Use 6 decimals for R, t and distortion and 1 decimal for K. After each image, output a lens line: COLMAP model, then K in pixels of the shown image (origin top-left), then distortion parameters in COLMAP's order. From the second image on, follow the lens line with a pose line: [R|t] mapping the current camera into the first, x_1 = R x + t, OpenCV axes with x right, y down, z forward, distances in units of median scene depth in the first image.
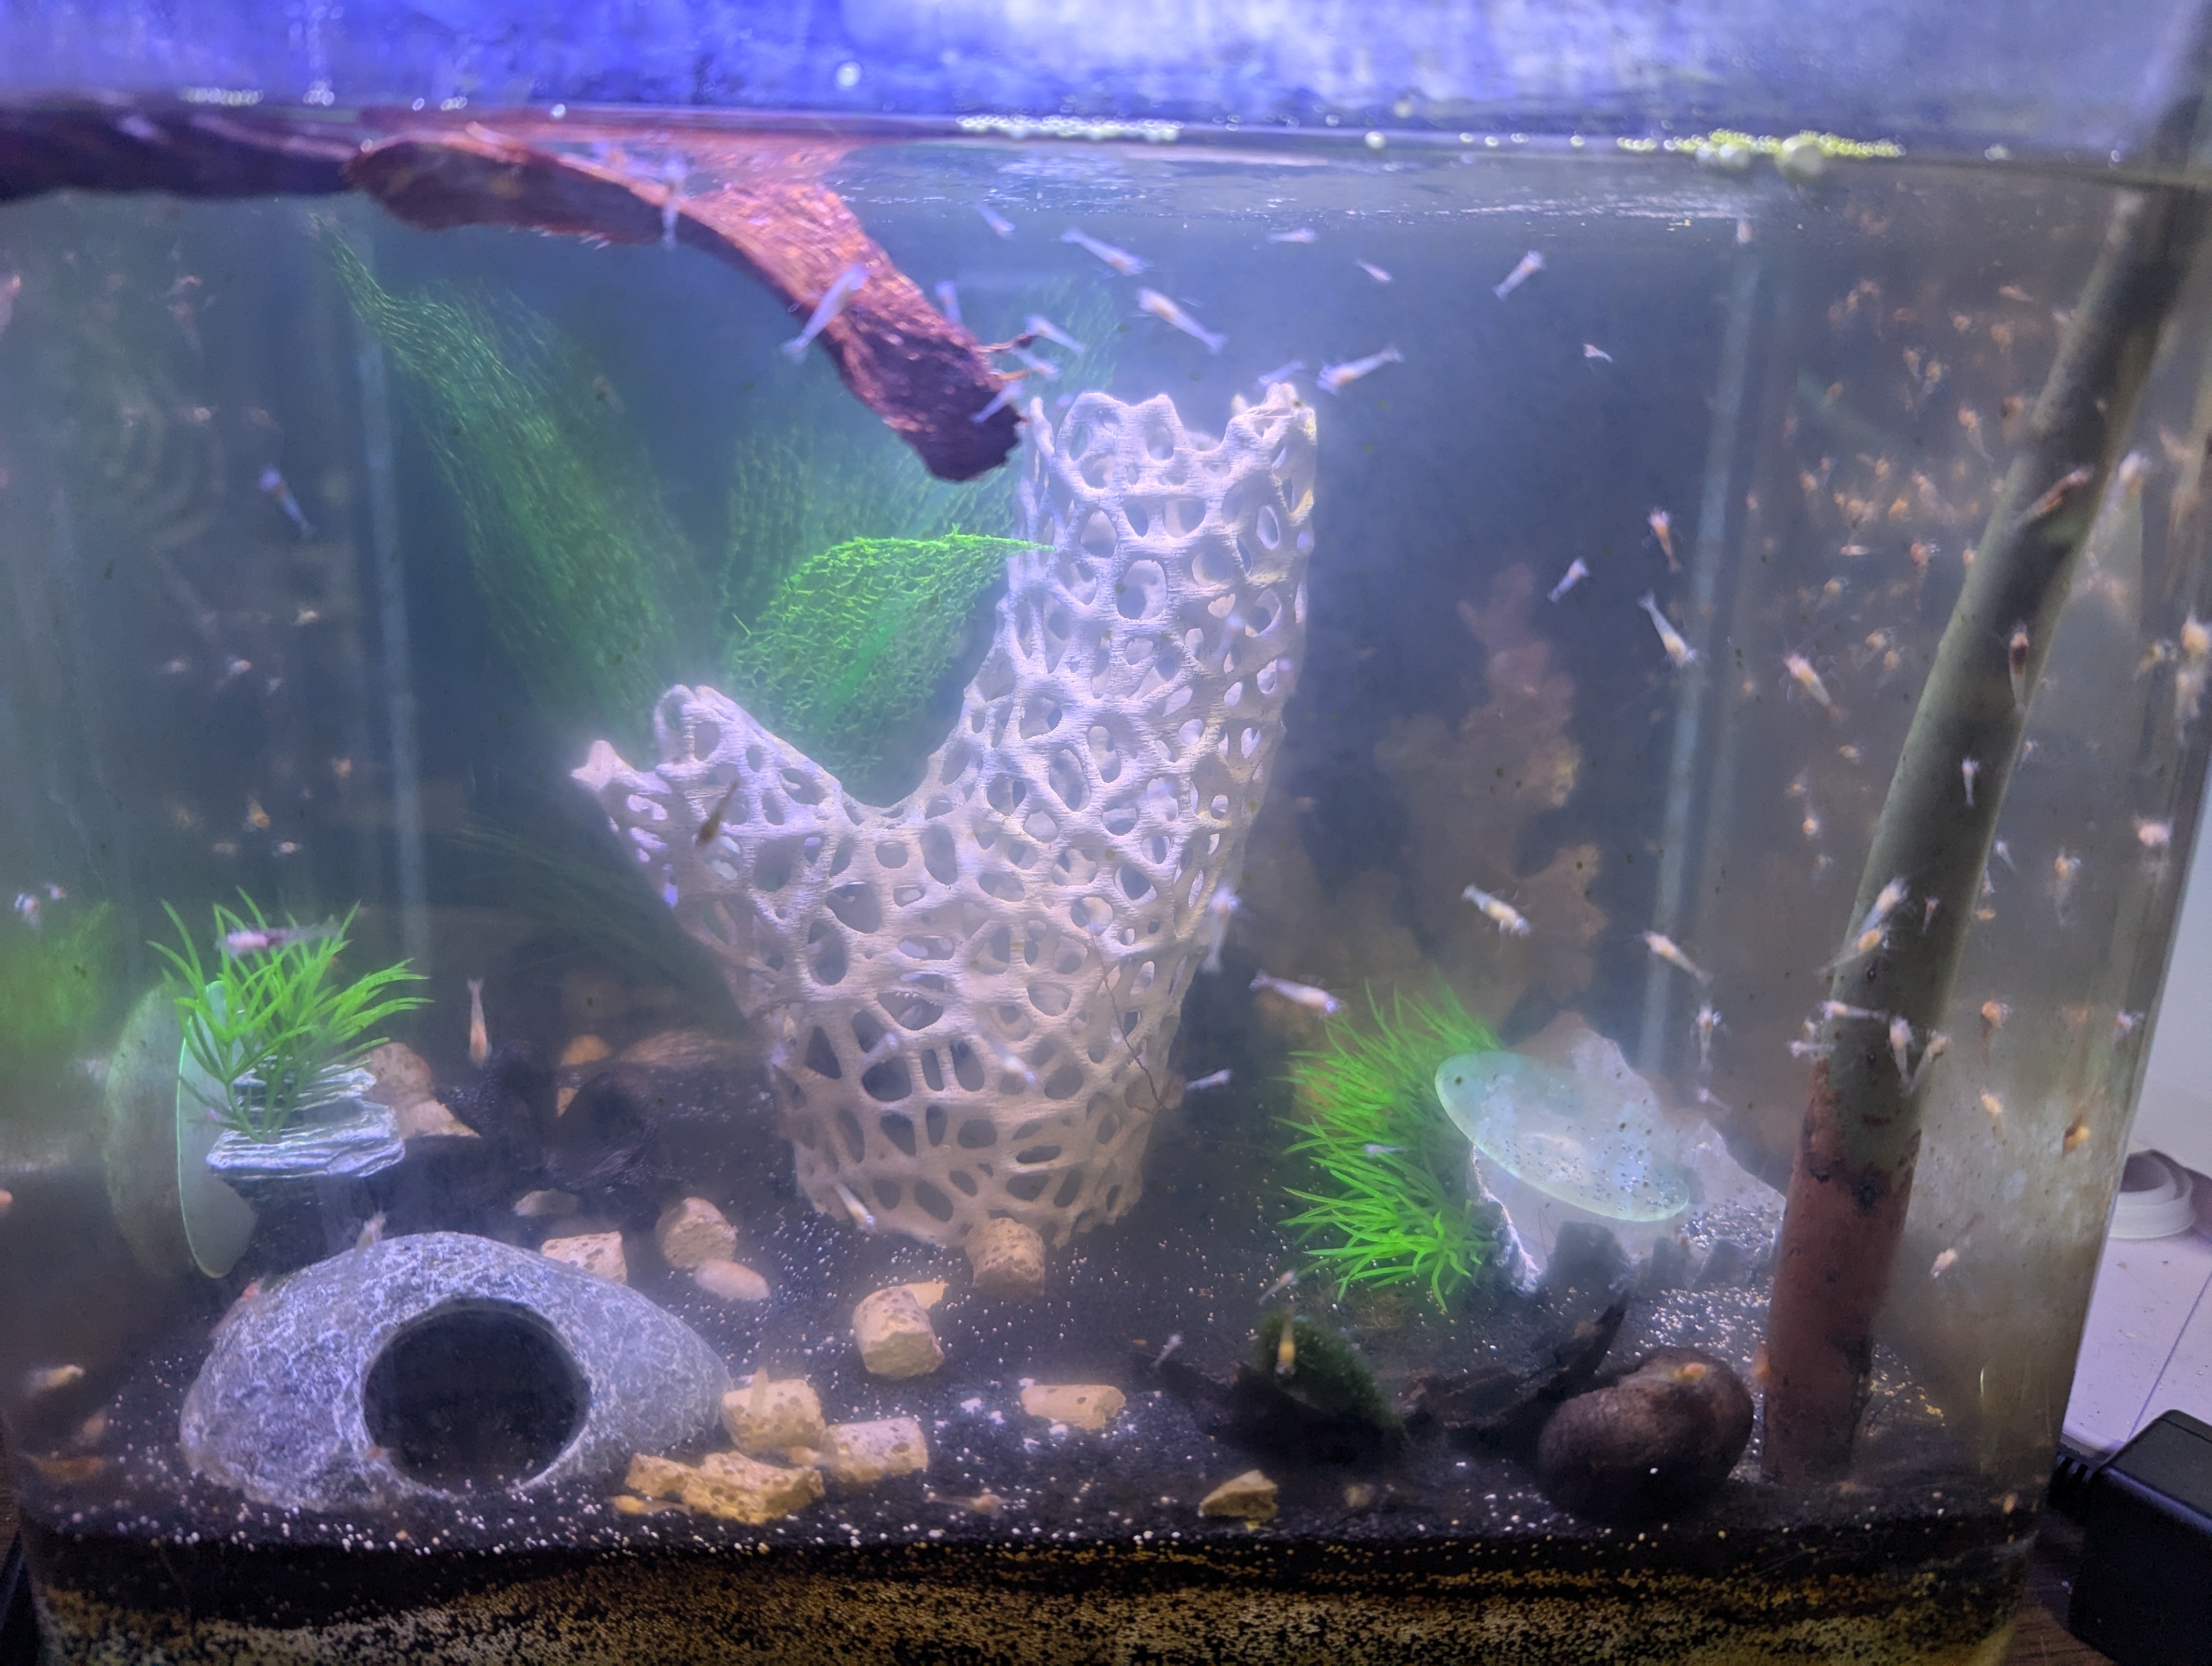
lens RADIAL K [[1545.0, 0, 1106.0], [0, 1545.0, 833.0], [0, 0, 1]] dist [0.043180, -0.003218]
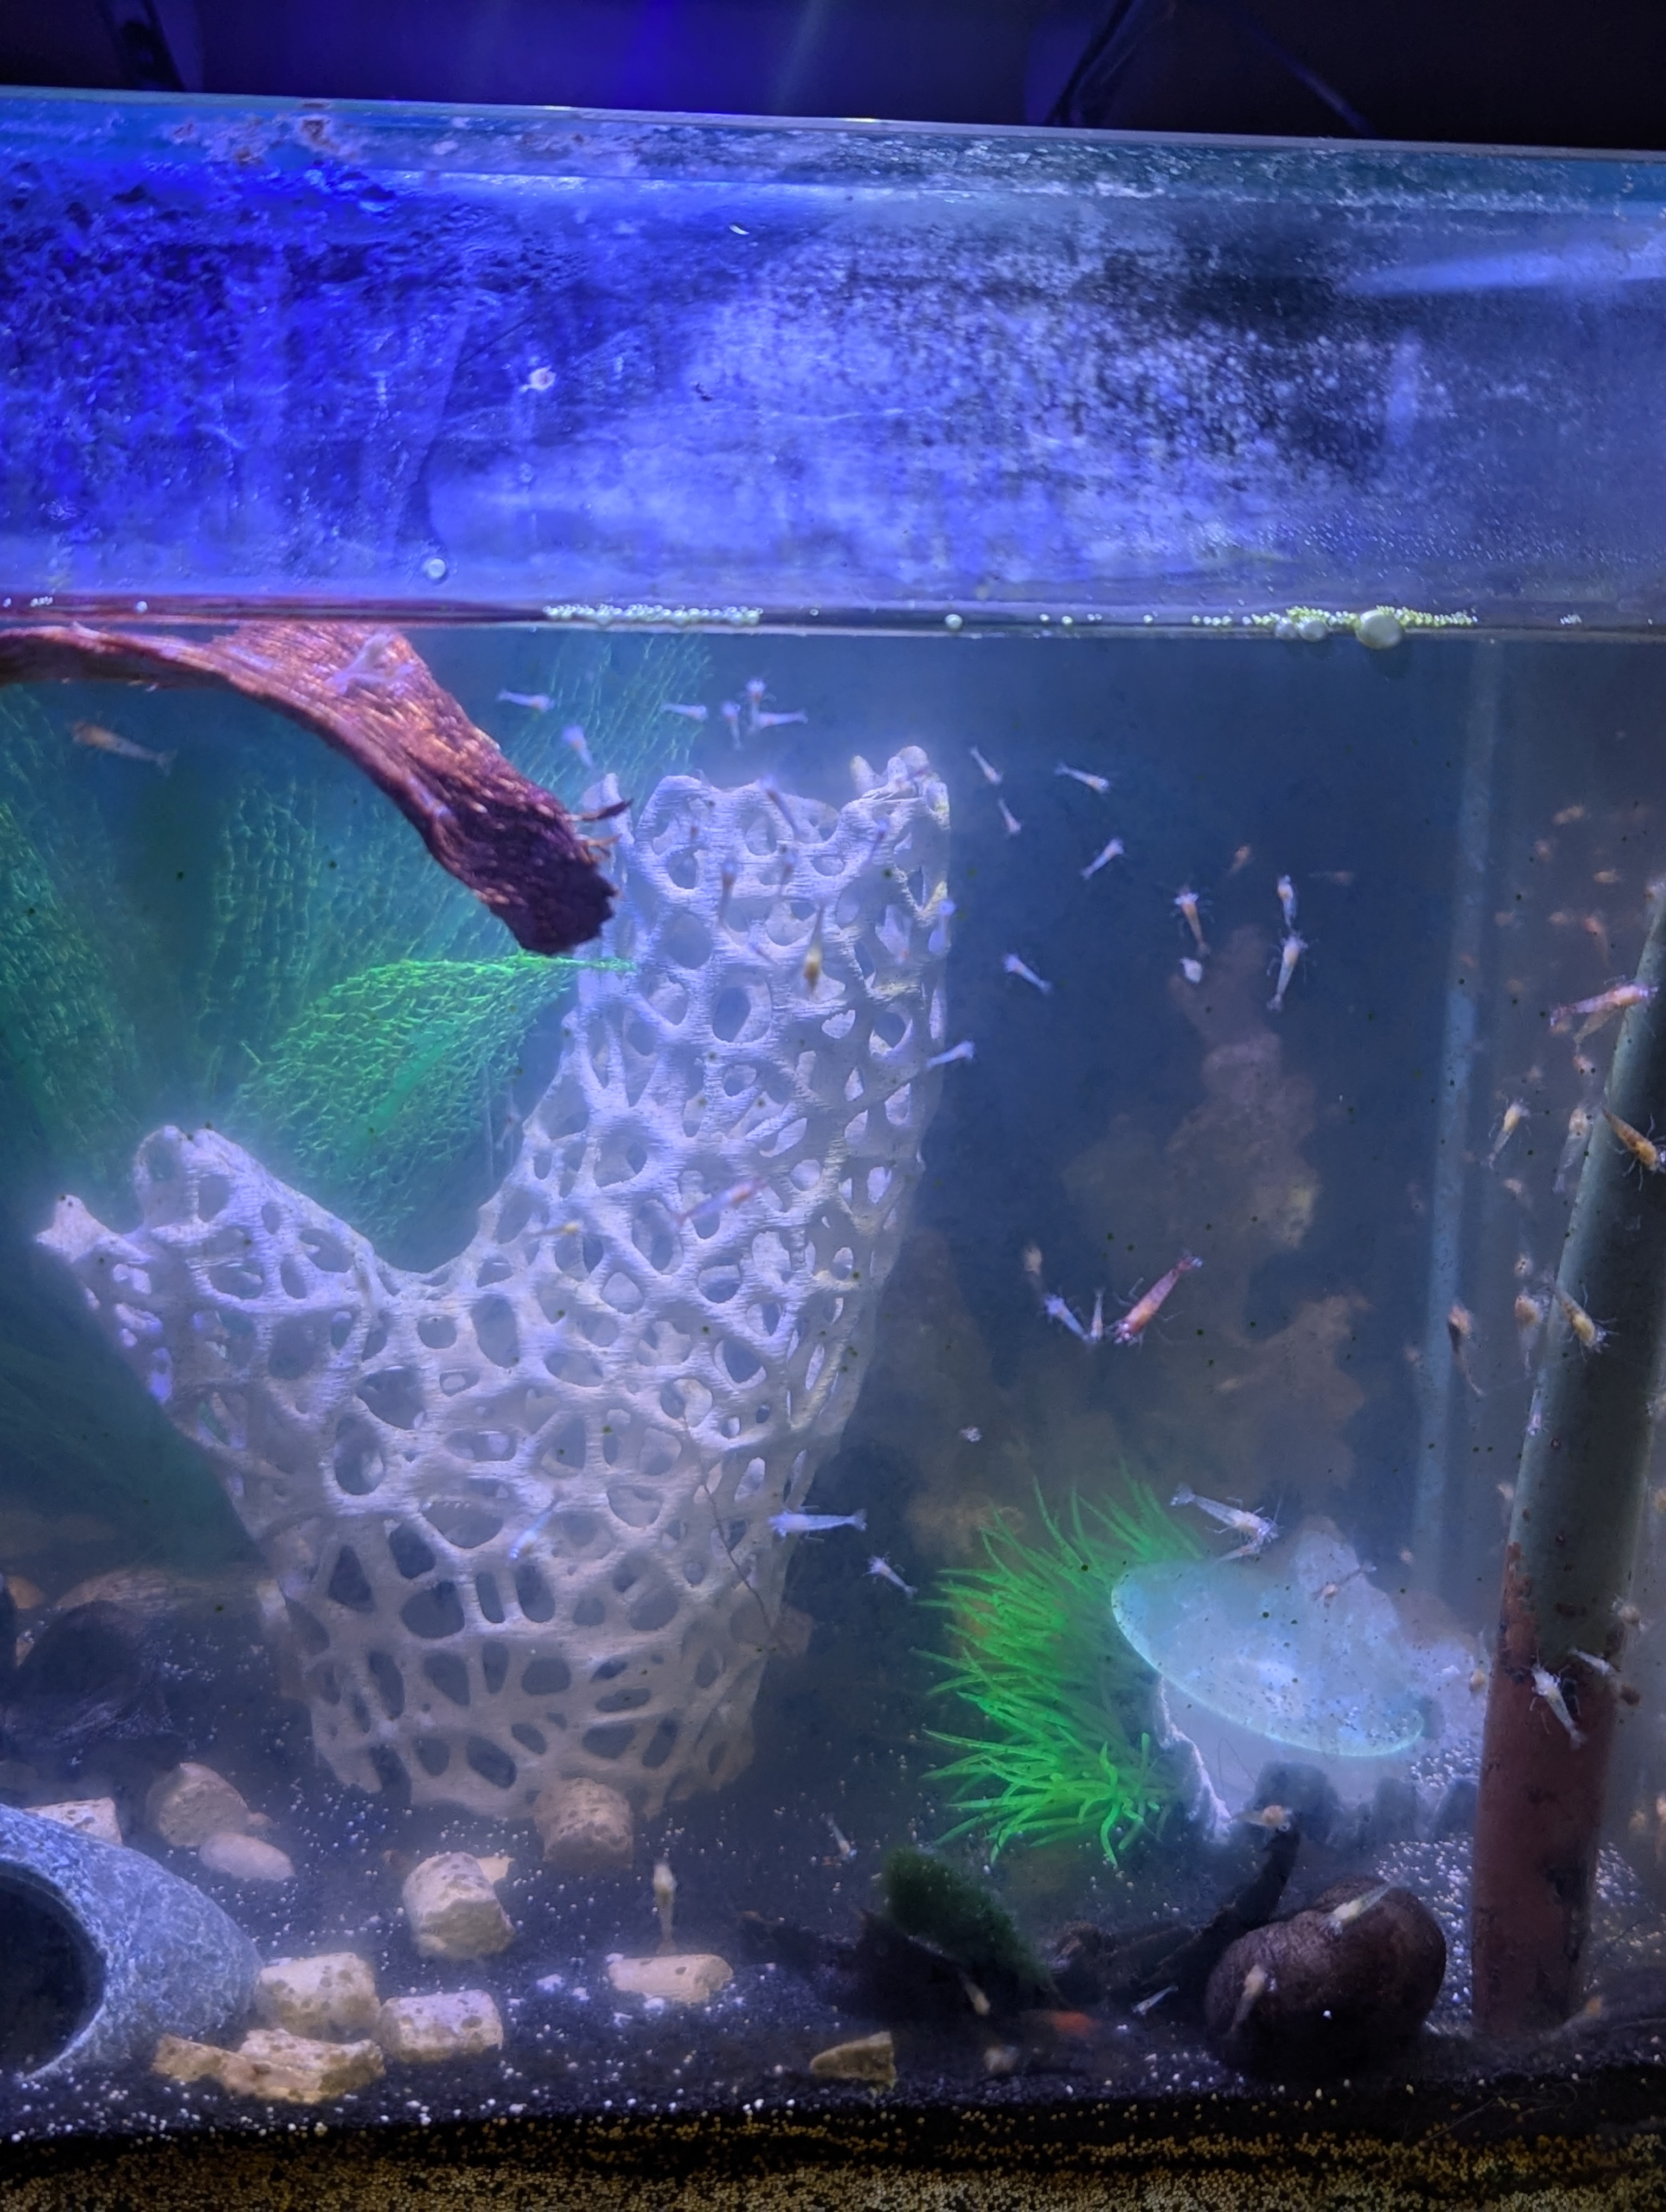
lens RADIAL K [[1545.0, 0, 834.7], [0, 1545.0, 1264.6], [0, 0, 1]] dist [0.043180, -0.003218]
pose [[0.996298, -0.012140, 0.085106, 0.000381], [0.014719, 0.999449, -0.029742, 0.005597], [-0.084698, 0.030885, 0.995928, 0.156894]]
